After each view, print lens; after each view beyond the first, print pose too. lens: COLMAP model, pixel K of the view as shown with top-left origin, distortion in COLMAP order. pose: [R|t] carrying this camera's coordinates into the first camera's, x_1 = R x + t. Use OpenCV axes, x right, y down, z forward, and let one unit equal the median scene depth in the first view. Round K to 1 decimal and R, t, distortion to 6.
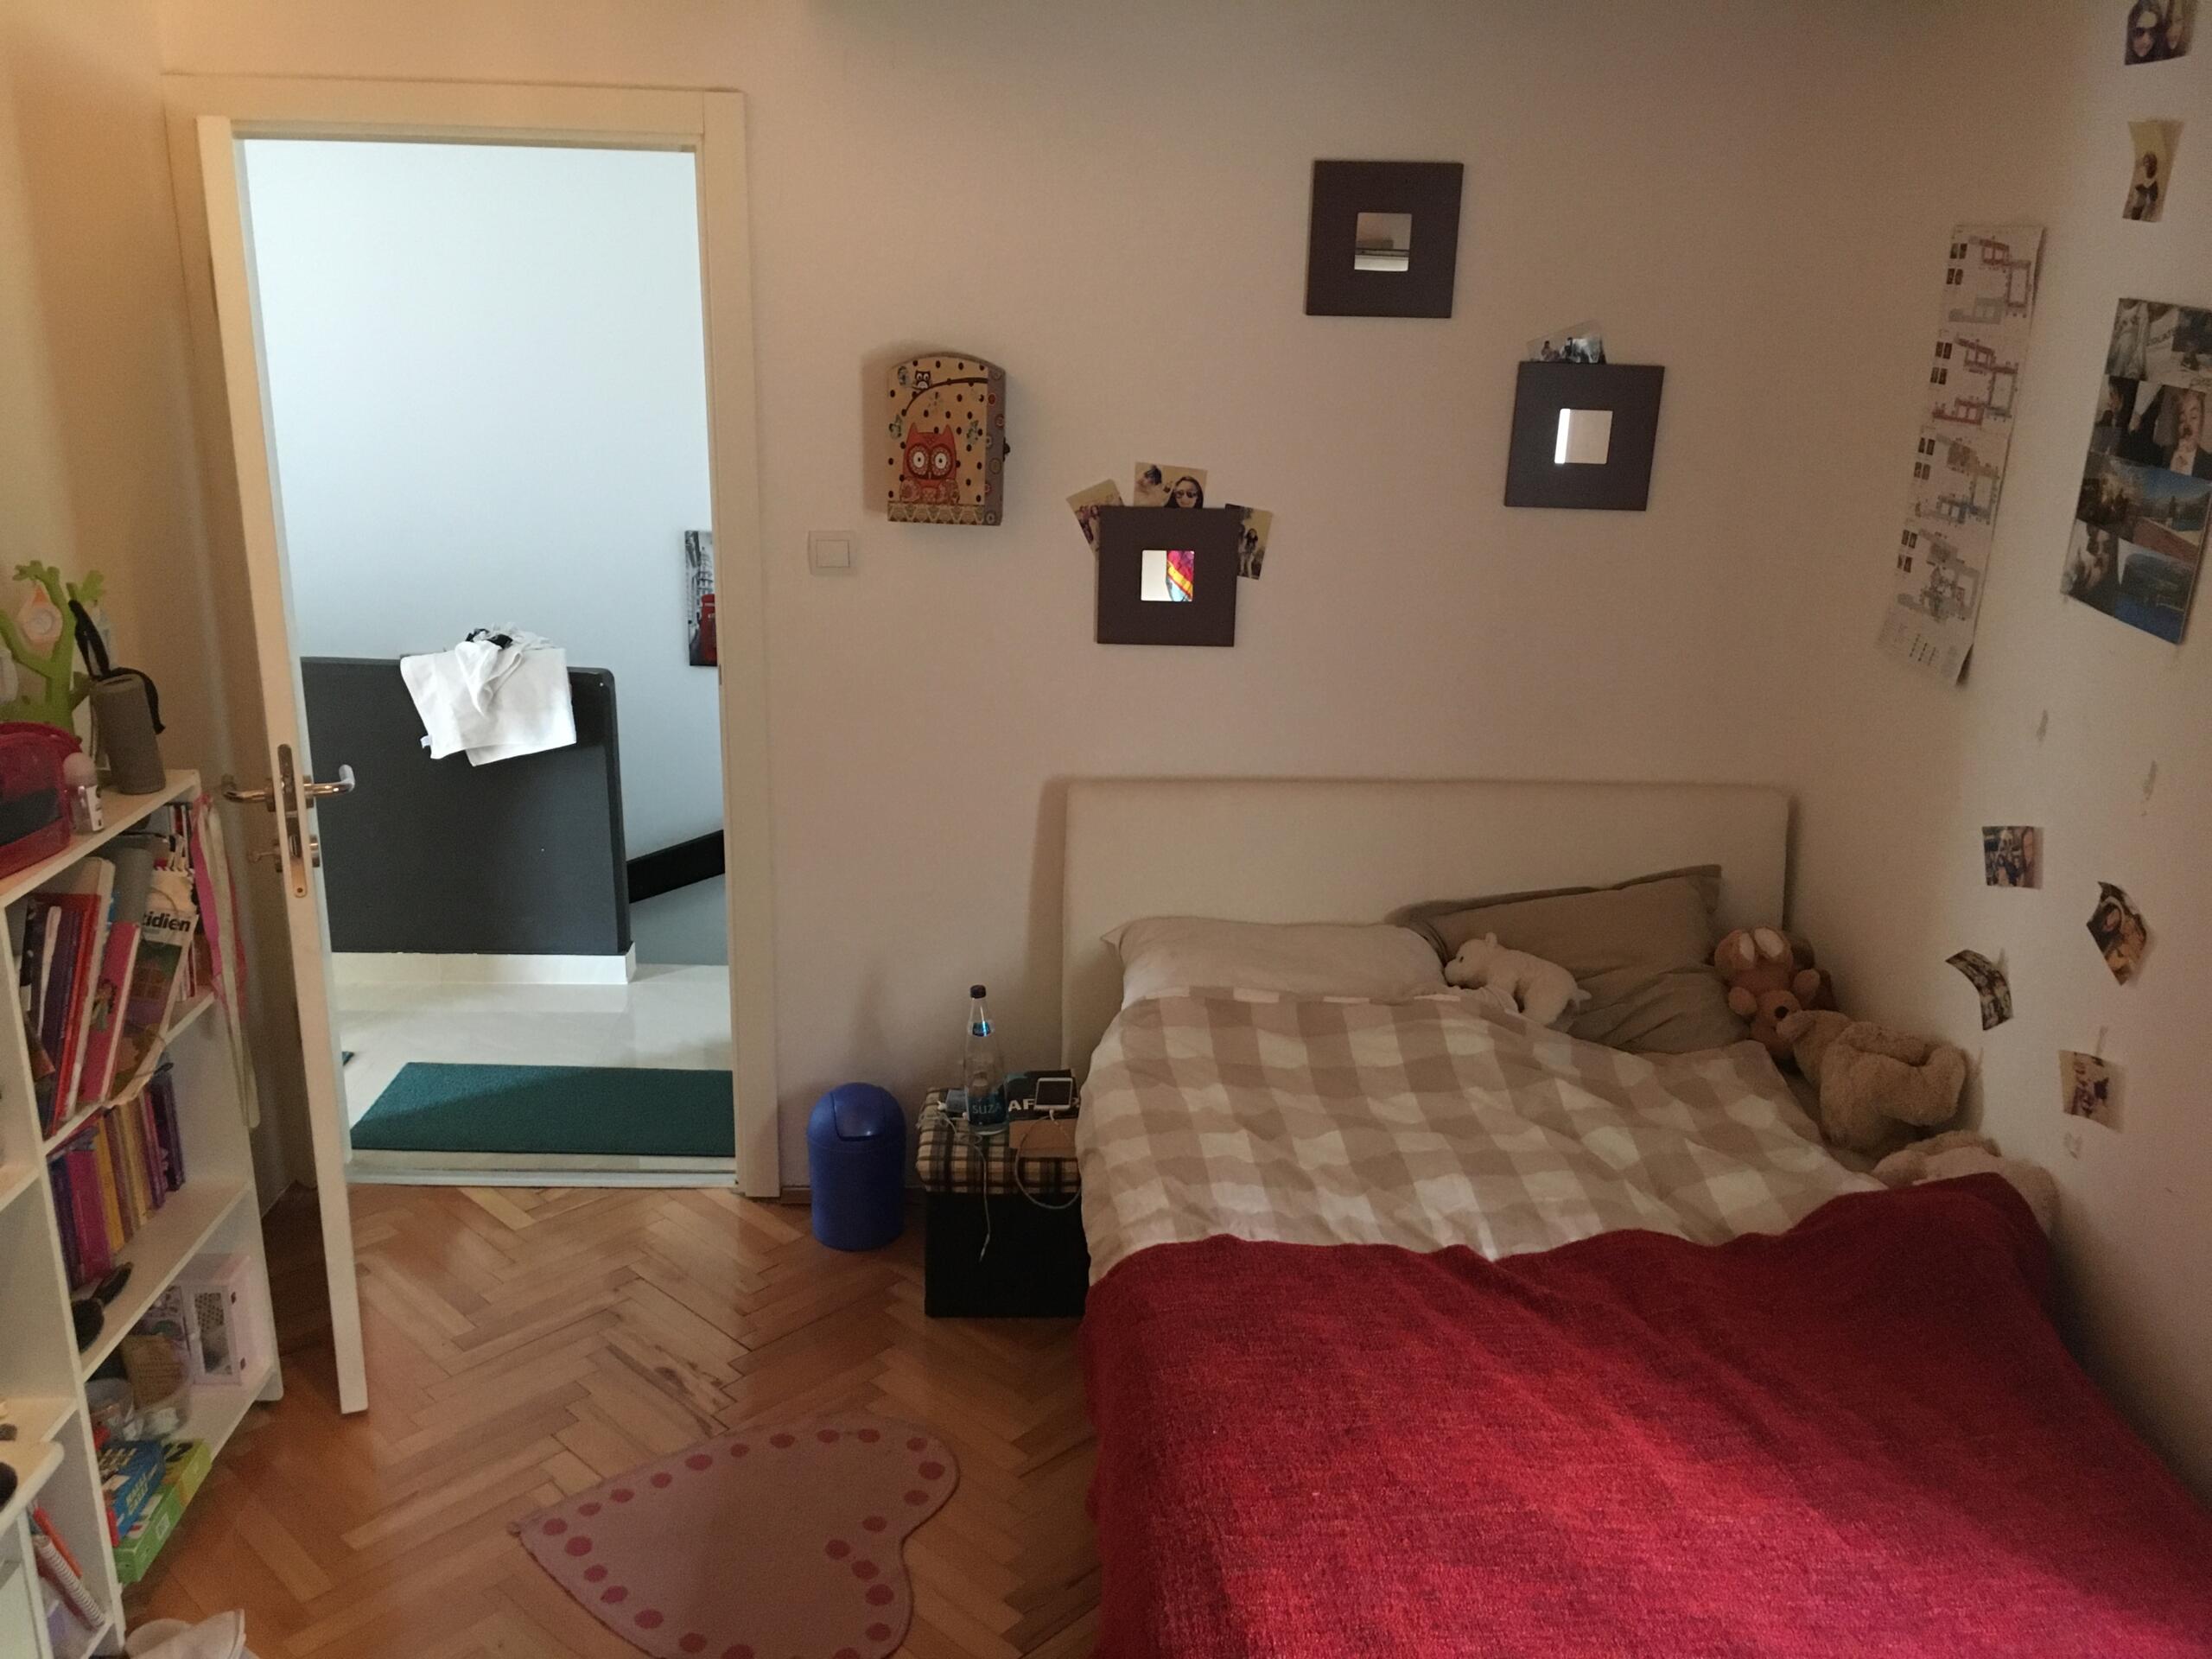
lens RADIAL K [[1899.7, 0, 1096.1], [0, 1899.7, 820.6], [0, 0, 1]] dist [0.078165, -0.114639]
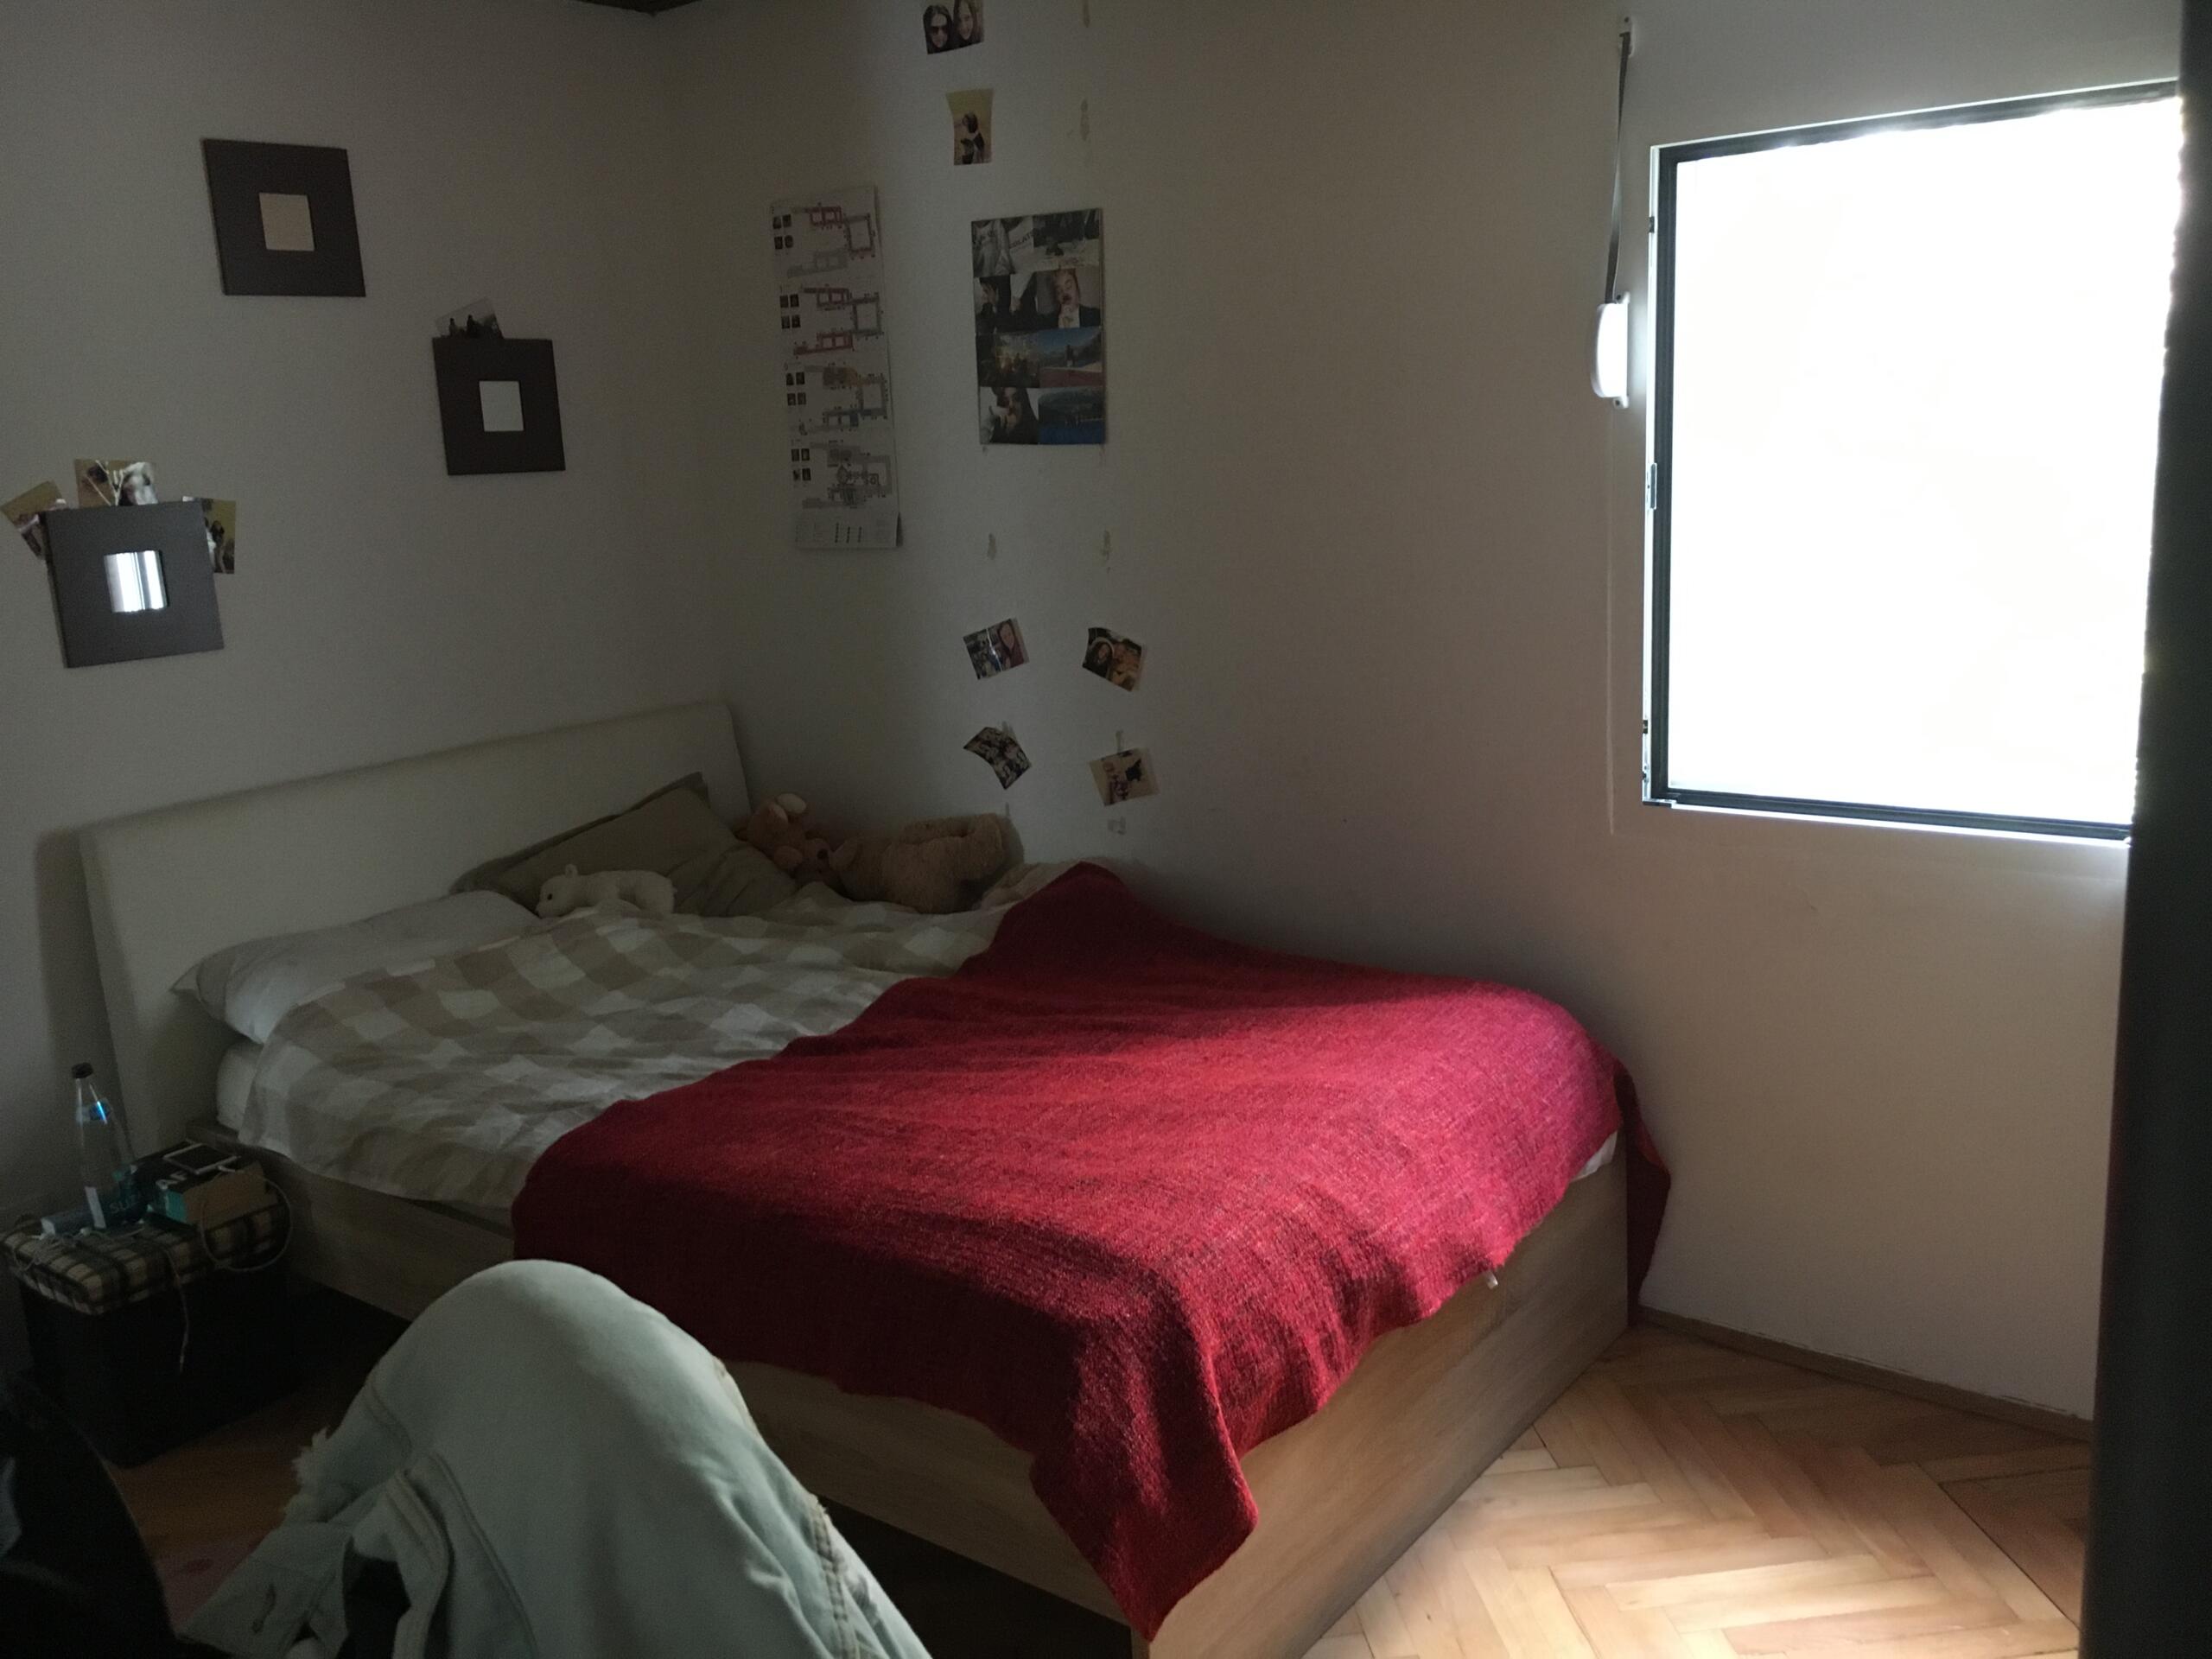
lens RADIAL K [[1903.8, 0, 1098.6], [0, 1903.8, 822.8], [0, 0, 1]] dist [0.079590, -0.076332]
pose [[0.630309, -0.217043, 0.745388, -0.470561], [0.300477, 0.953498, 0.023554, 0.119758], [-0.715839, 0.209125, 0.666214, 0.095232]]
